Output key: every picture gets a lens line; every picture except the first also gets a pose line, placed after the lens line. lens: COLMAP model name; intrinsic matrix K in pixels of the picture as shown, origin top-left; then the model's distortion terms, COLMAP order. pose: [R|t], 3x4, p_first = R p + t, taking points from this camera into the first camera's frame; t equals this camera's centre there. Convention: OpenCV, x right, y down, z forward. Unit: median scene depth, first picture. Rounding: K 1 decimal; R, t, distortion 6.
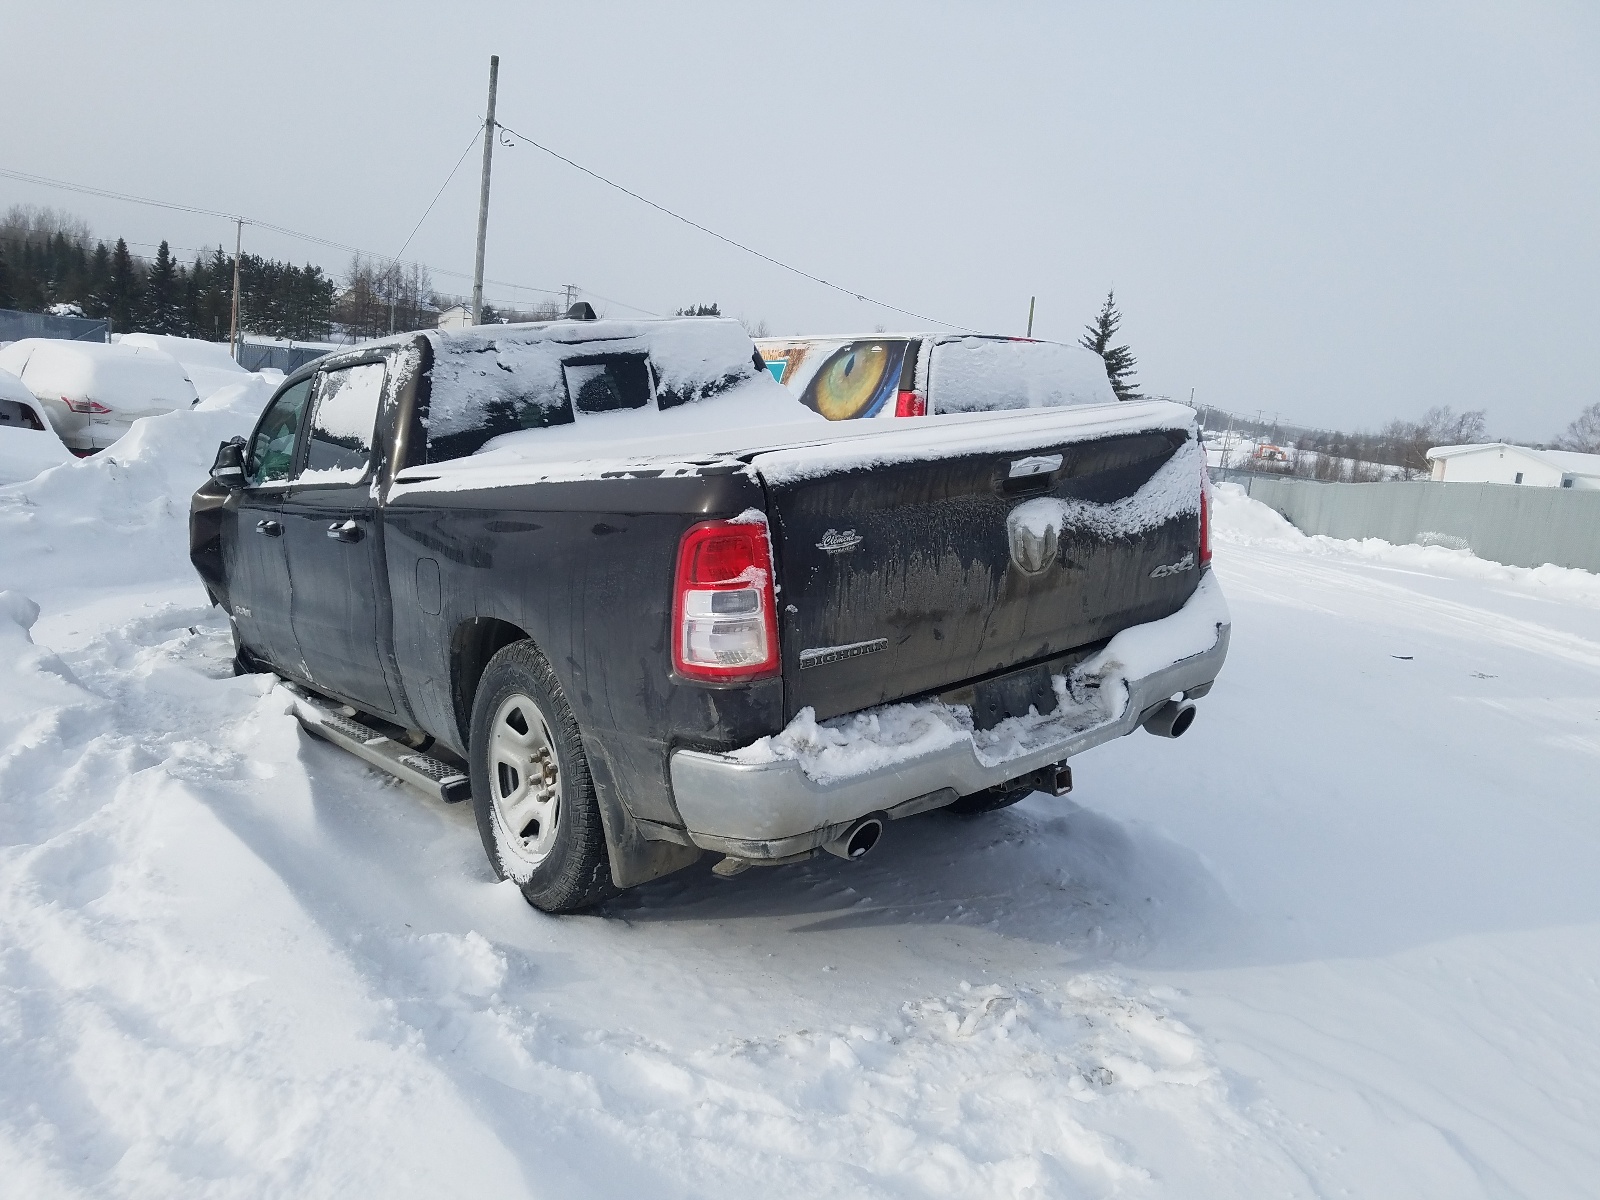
lens RADIAL K [[1216.8, 0, 800.3], [0, 1216.8, 601.1], [0, 0, 1]] dist [-0.005839, -0.000960]
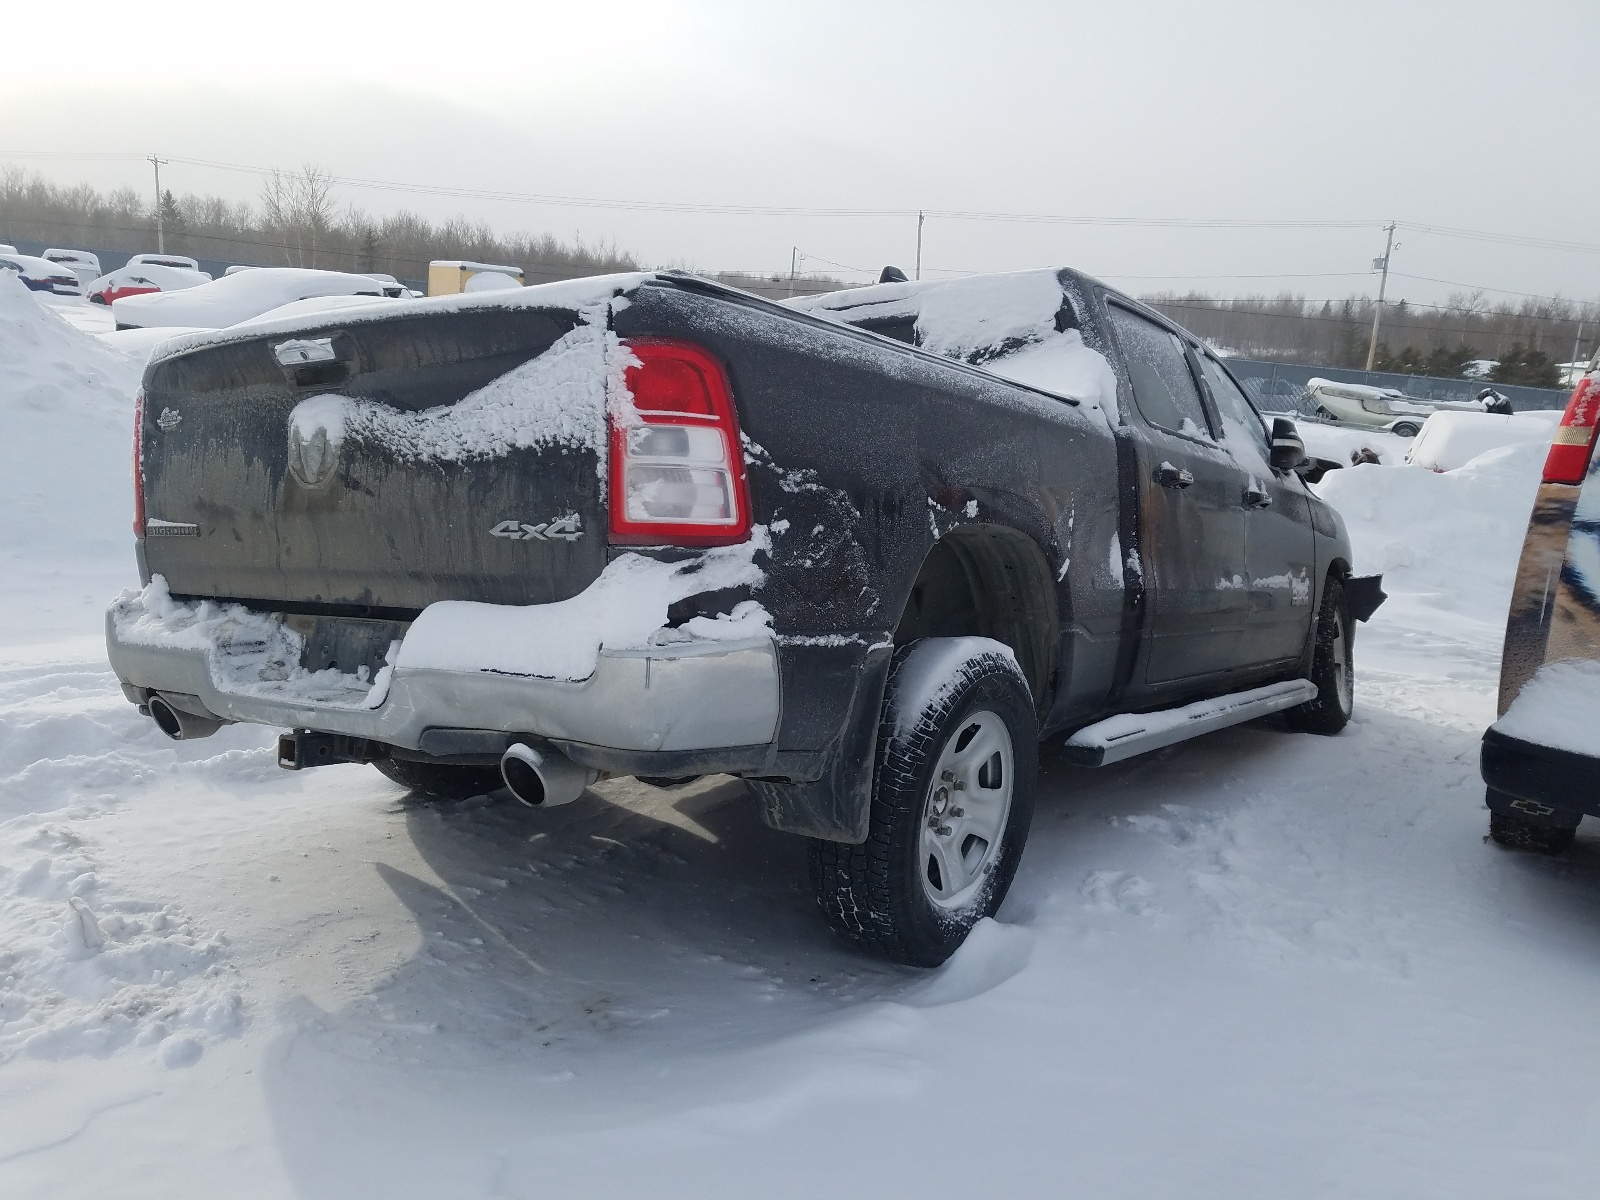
lens RADIAL K [[1216.8, 0, 800.5], [0, 1216.8, 598.7], [0, 0, 1]] dist [-0.005839, -0.000960]
pose [[0.315609, 0.125723, -0.940524, 1.020026], [-0.208066, 0.976231, 0.060676, -0.063756], [0.925797, 0.176541, 0.334266, 0.996648]]
